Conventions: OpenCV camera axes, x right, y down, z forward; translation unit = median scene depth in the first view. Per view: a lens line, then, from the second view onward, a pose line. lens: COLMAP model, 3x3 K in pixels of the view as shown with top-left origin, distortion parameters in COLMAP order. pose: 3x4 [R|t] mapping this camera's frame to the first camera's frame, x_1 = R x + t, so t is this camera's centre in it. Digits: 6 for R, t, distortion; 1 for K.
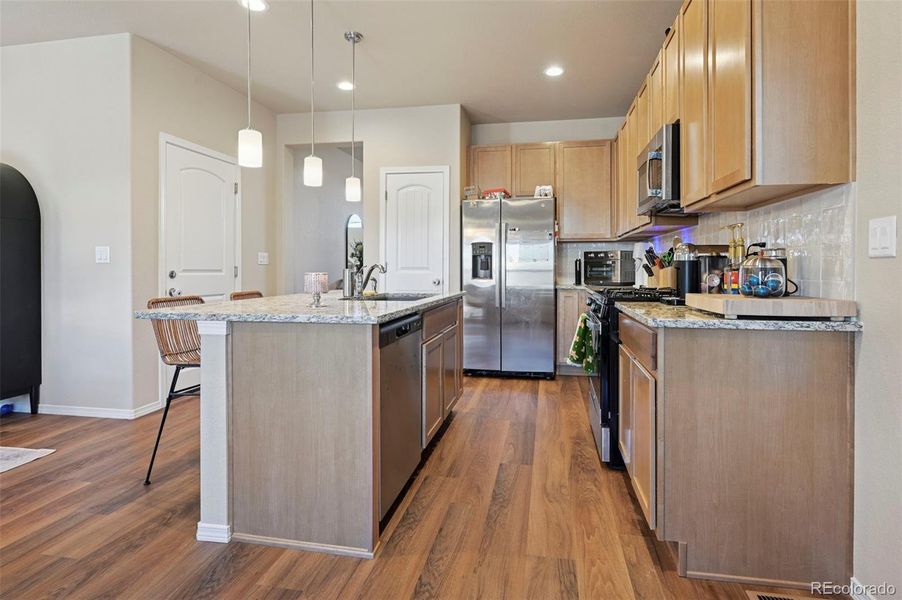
lens RADIAL K [[439.7, 0, 450.8], [0, 439.7, 268.5], [0, 0, 1]] dist [-0.001743, -0.000244]
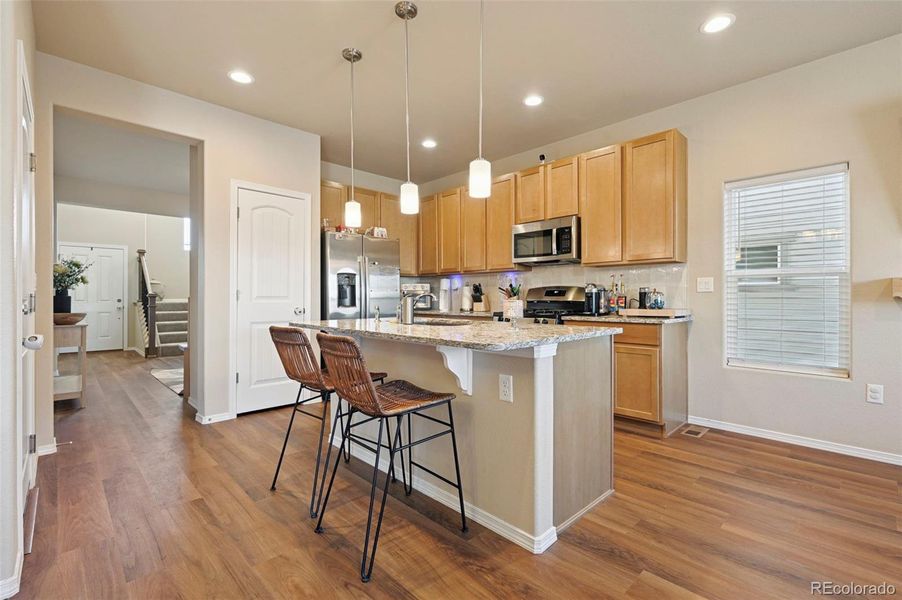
lens RADIAL K [[387.6, 0, 449.2], [0, 387.6, 296.9], [0, 0, 1]] dist [-0.000603, -0.000144]
pose [[0.605532, 0.001140, 0.795820, -0.544276], [0.001955, 0.999994, -0.002920, 0.002524], [-0.795818, 0.003324, 0.605526, 0.229946]]
